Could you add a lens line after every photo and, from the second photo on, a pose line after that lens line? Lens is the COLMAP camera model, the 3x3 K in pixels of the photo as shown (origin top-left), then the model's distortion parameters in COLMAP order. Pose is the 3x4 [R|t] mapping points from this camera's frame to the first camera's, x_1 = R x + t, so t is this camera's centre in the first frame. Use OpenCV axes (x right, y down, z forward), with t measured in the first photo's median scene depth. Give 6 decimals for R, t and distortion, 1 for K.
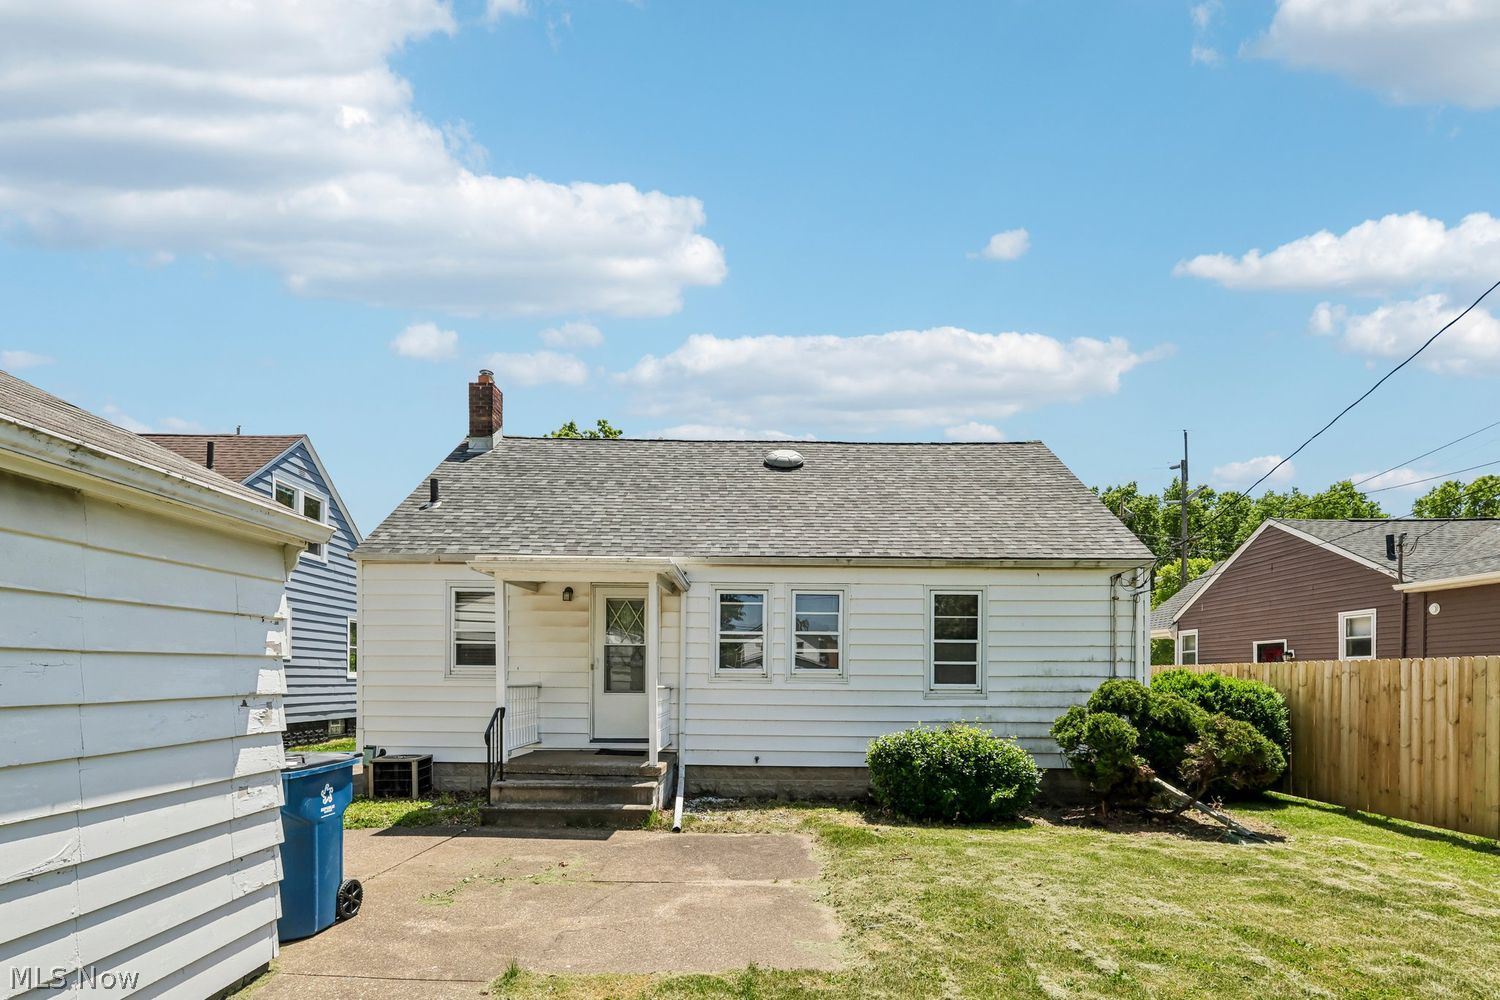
lens RADIAL K [[712.1, 0, 750.2], [0, 712.1, 522.9], [0, 0, 1]] dist [-0.000365, 0.000017]
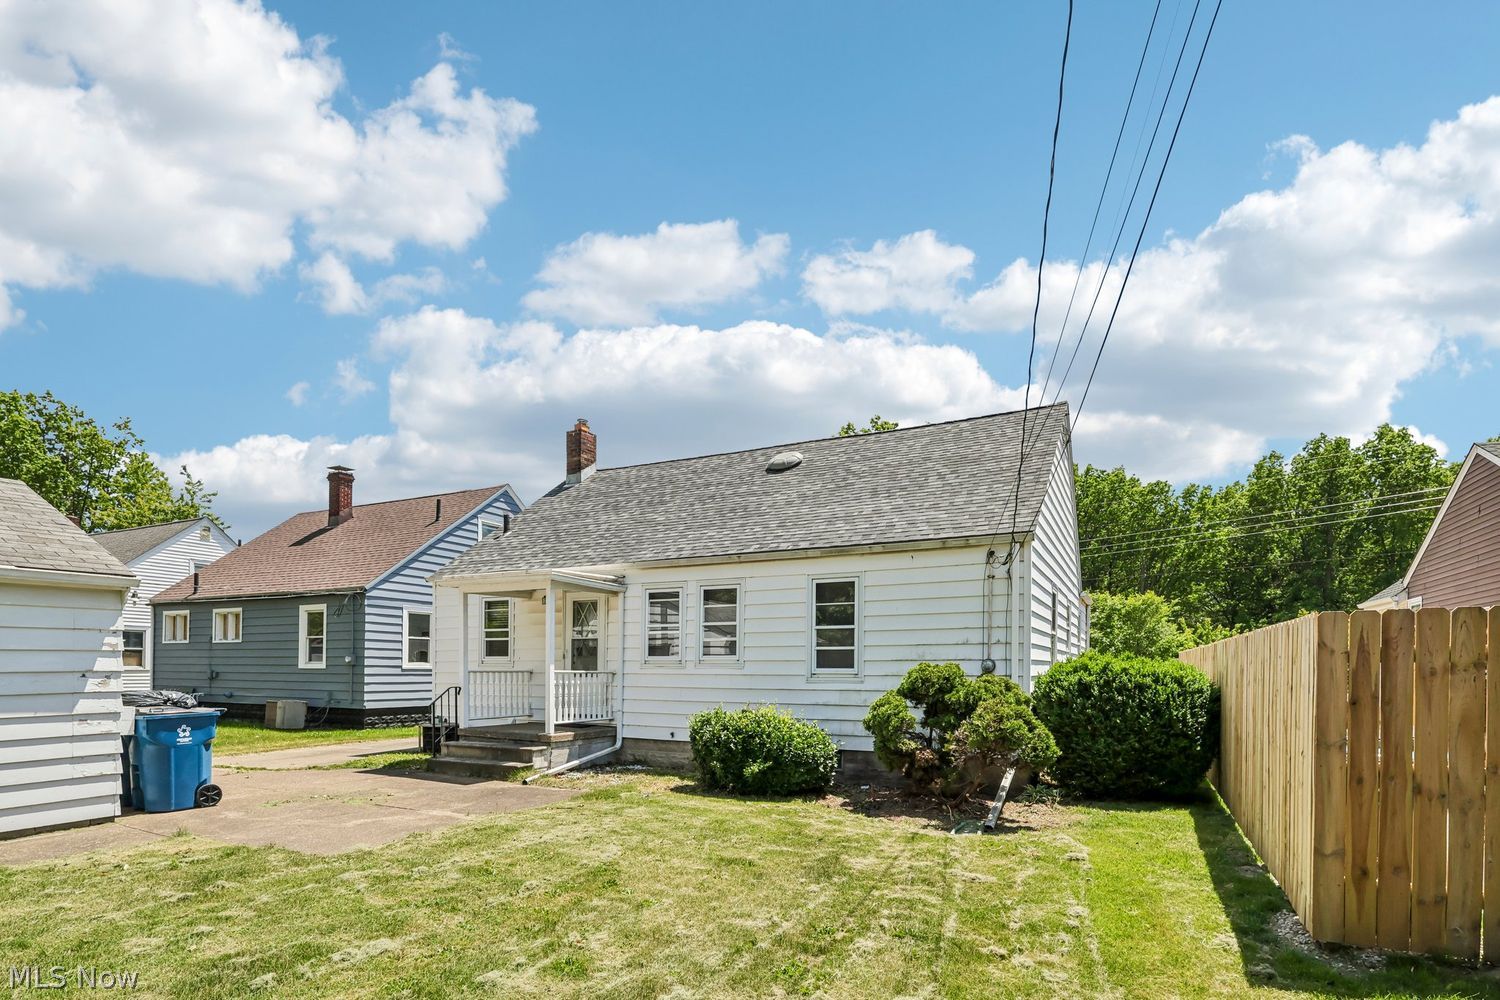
lens RADIAL K [[697.0, 0, 747.9], [0, 697.0, 498.2], [0, 0, 1]] dist [-0.002464, -0.000769]
pose [[0.900266, -0.108221, -0.421675, 0.622930], [0.097114, 0.994125, -0.047802, 0.015632], [0.424370, 0.002084, 0.905486, 0.025501]]
